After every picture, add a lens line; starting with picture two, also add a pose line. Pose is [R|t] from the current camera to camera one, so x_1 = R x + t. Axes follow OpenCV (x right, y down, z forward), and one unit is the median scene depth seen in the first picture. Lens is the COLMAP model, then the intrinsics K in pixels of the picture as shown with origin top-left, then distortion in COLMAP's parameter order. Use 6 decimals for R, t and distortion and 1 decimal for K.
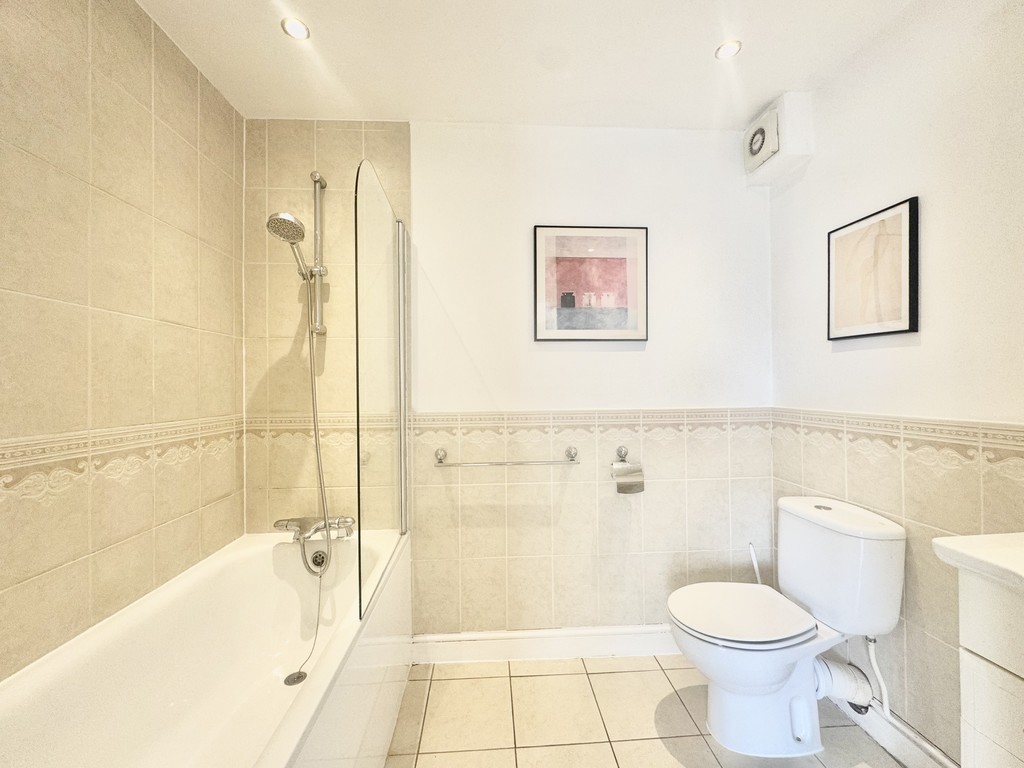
lens RADIAL K [[415.7, 0, 515.9], [0, 415.7, 384.9], [0, 0, 1]] dist [0.000143, 0.000387]
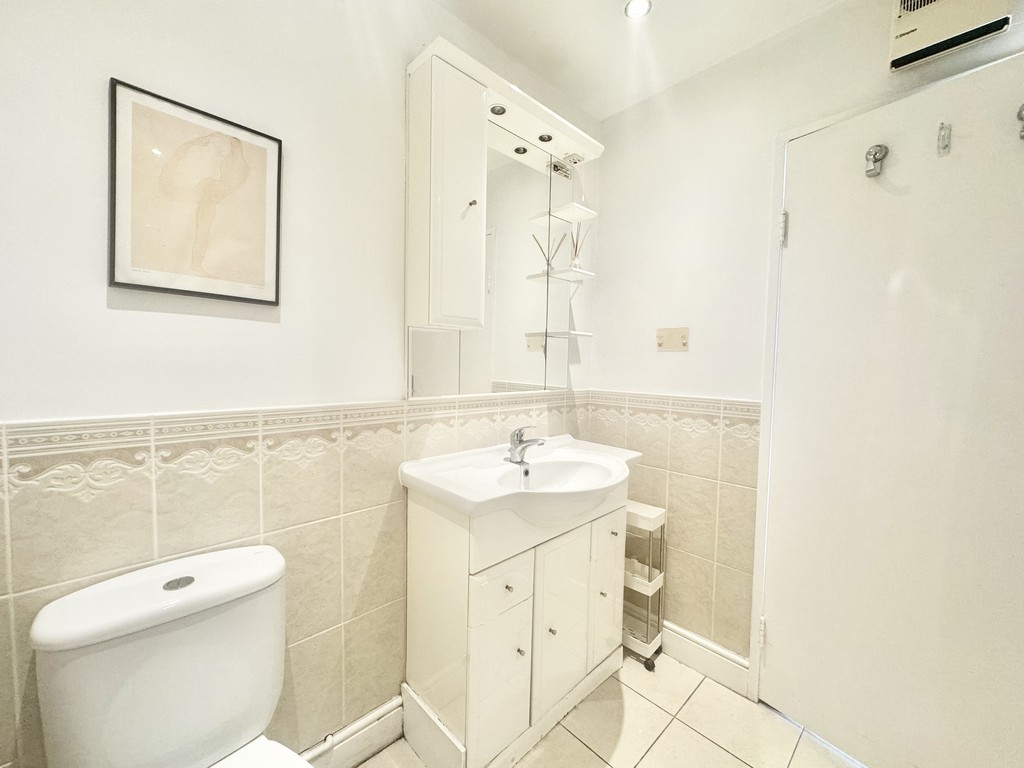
lens RADIAL K [[415.7, 0, 507.9], [0, 415.7, 382.6], [0, 0, 1]] dist [0.000143, 0.000387]
pose [[0.657990, 0.055590, -0.750972, 0.060261], [-0.018467, 0.998163, 0.057708, -0.015254], [0.752800, -0.024103, 0.657807, 0.821166]]
